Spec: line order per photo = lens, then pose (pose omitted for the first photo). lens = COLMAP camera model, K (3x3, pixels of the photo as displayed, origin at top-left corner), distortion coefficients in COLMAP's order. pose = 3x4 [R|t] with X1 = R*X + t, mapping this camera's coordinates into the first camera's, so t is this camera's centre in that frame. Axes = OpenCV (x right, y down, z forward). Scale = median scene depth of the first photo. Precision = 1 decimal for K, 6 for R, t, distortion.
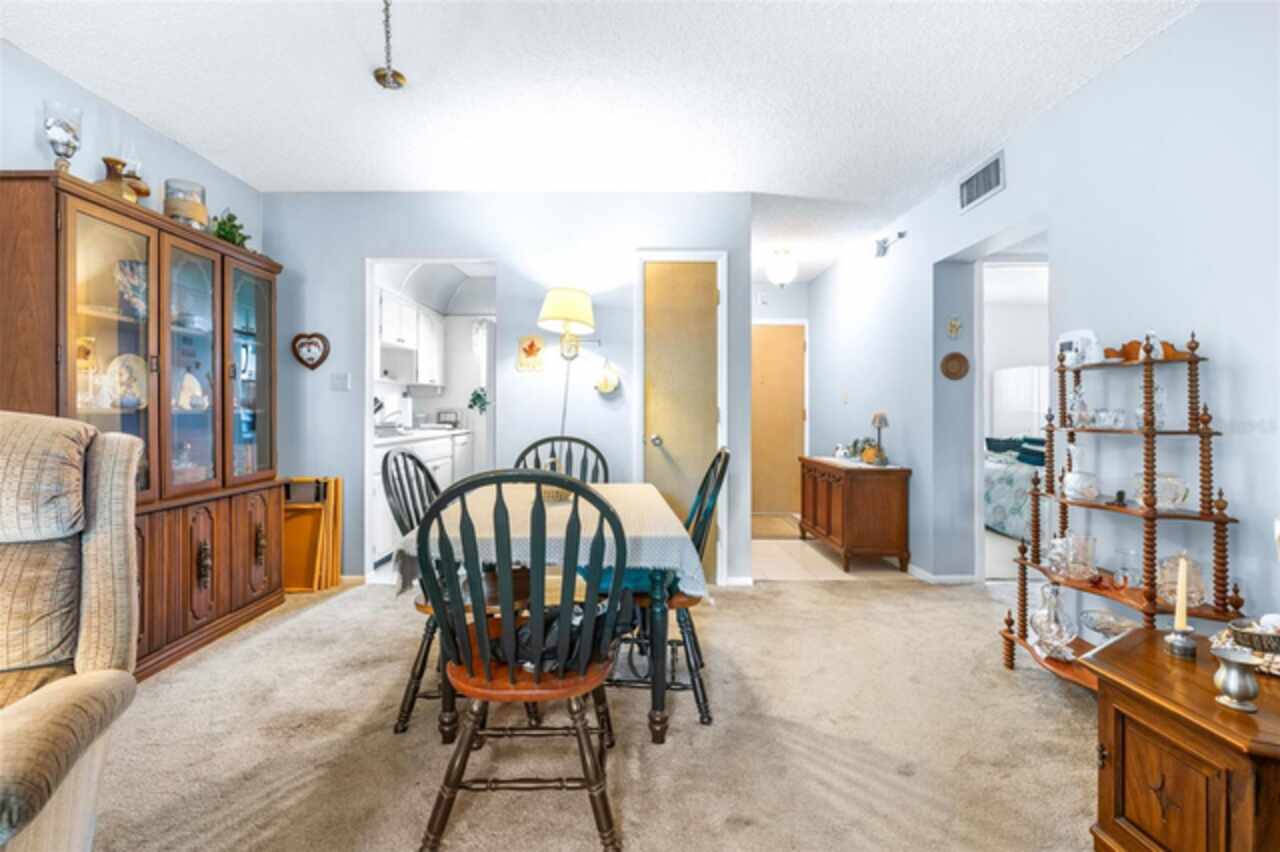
lens RADIAL K [[561.5, 0, 618.9], [0, 561.5, 409.8], [0, 0, 1]] dist [-0.000438, 0.000132]
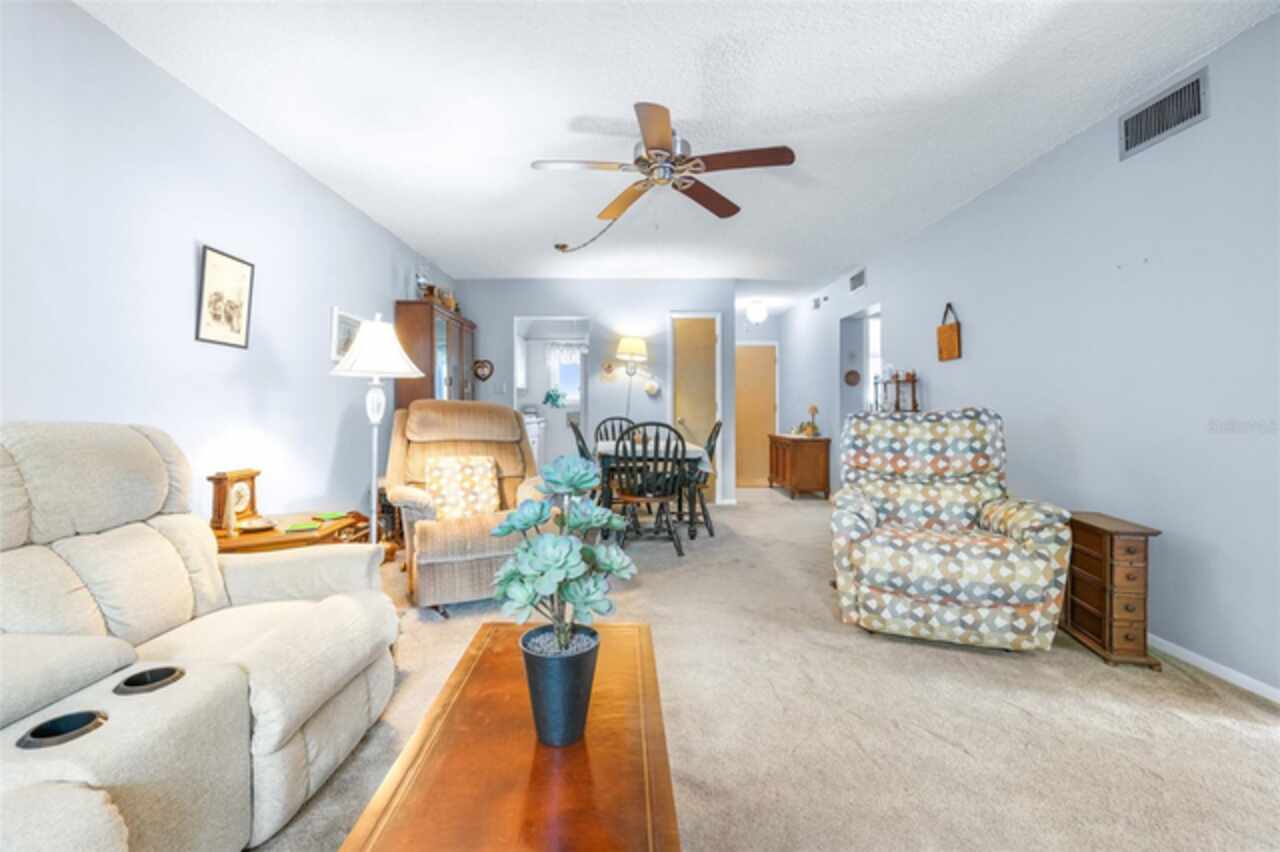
lens RADIAL K [[561.5, 0, 604.8], [0, 561.5, 413.6], [0, 0, 1]] dist [-0.000438, 0.000132]
pose [[0.999889, -0.001944, -0.014788, -0.146782], [0.002110, 0.999935, 0.011223, 0.011814], [0.014765, -0.011253, 0.999828, -0.767715]]
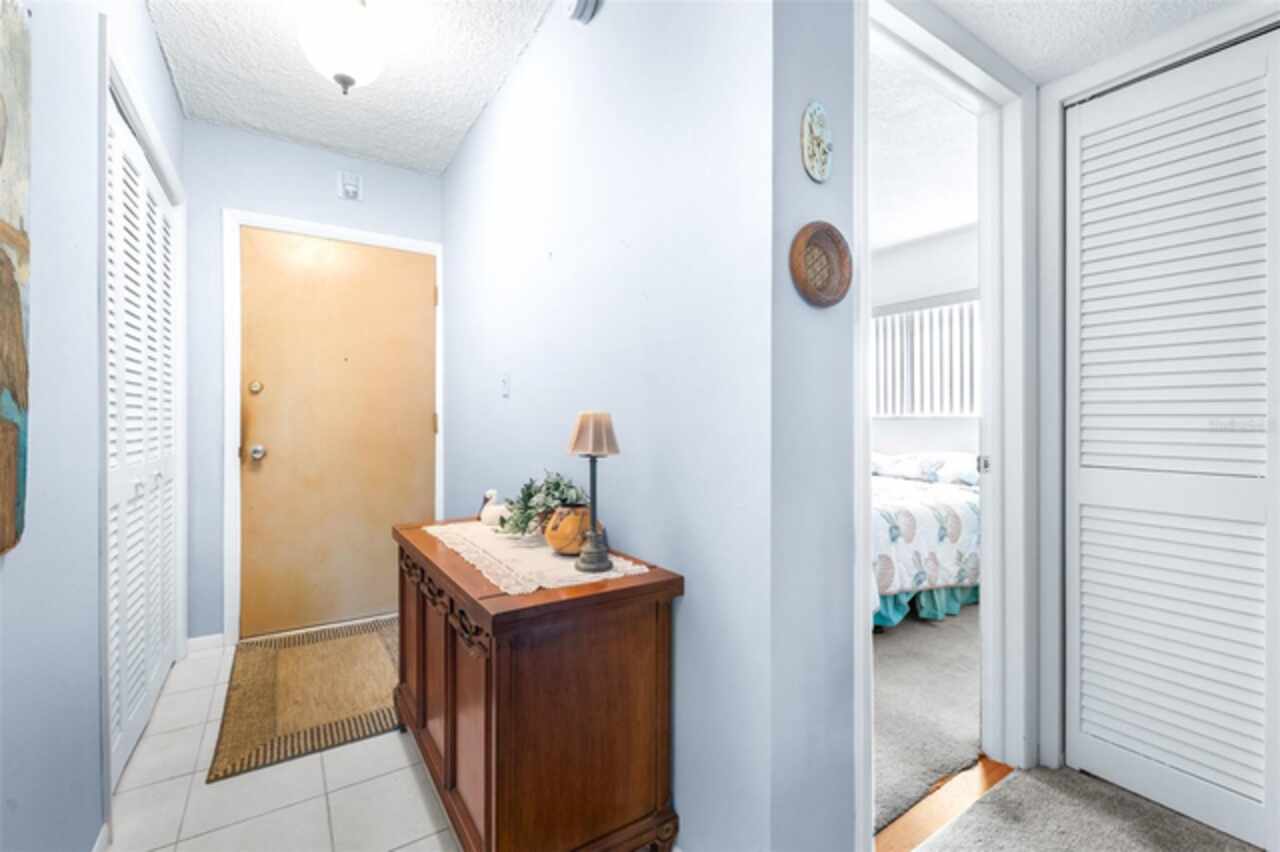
lens RADIAL K [[561.5, 0, 634.4], [0, 561.5, 418.5], [0, 0, 1]] dist [-0.000438, 0.000132]
pose [[0.828765, 0.003613, 0.559585, 0.331082], [0.000847, 0.999970, -0.007711, 0.012189], [-0.559596, 0.006865, 0.828737, 0.795639]]
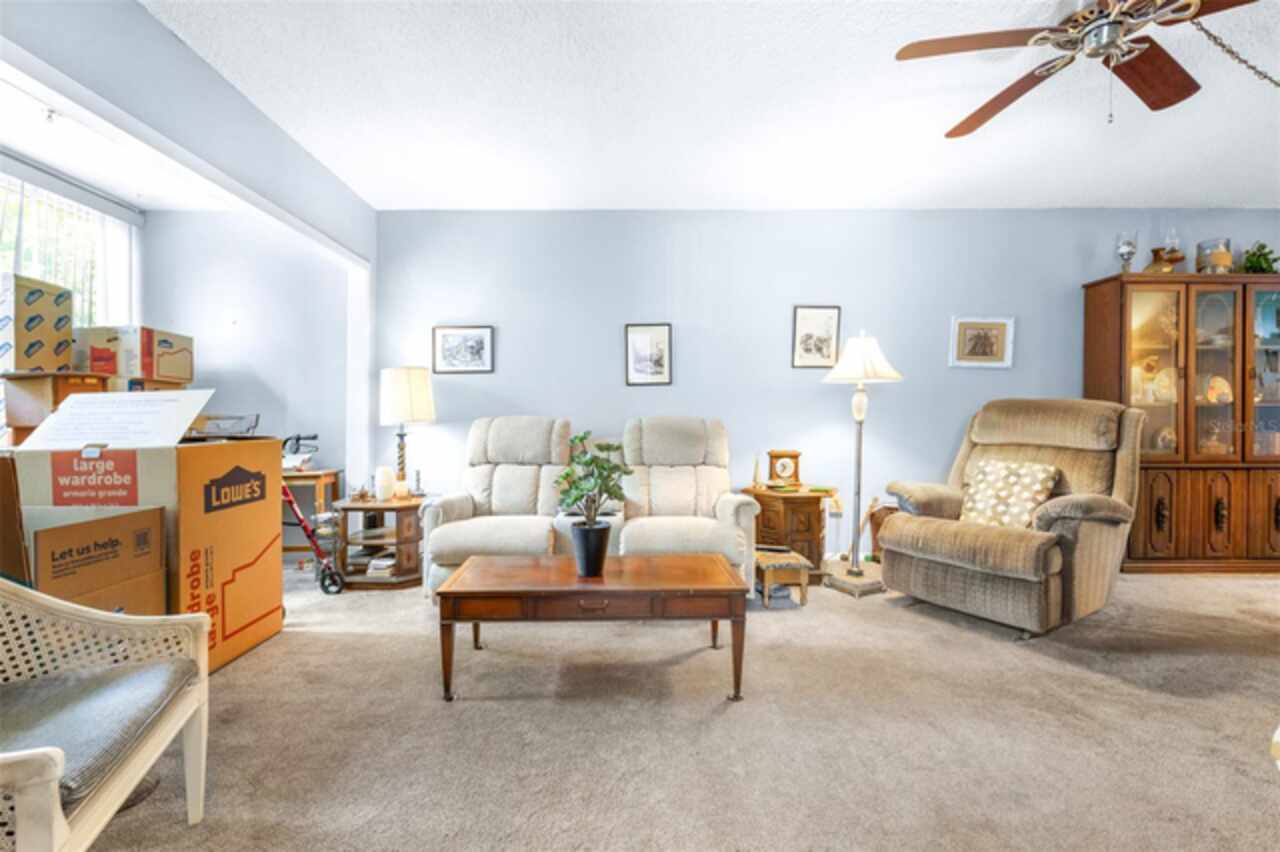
lens RADIAL K [[561.5, 0, 630.5], [0, 561.5, 432.0], [0, 0, 1]] dist [-0.000438, 0.000132]
pose [[0.026192, 0.018024, -0.999494, 0.474505], [0.002419, 0.999833, 0.018093, 0.034003], [0.999654, -0.002891, 0.026145, -0.388473]]
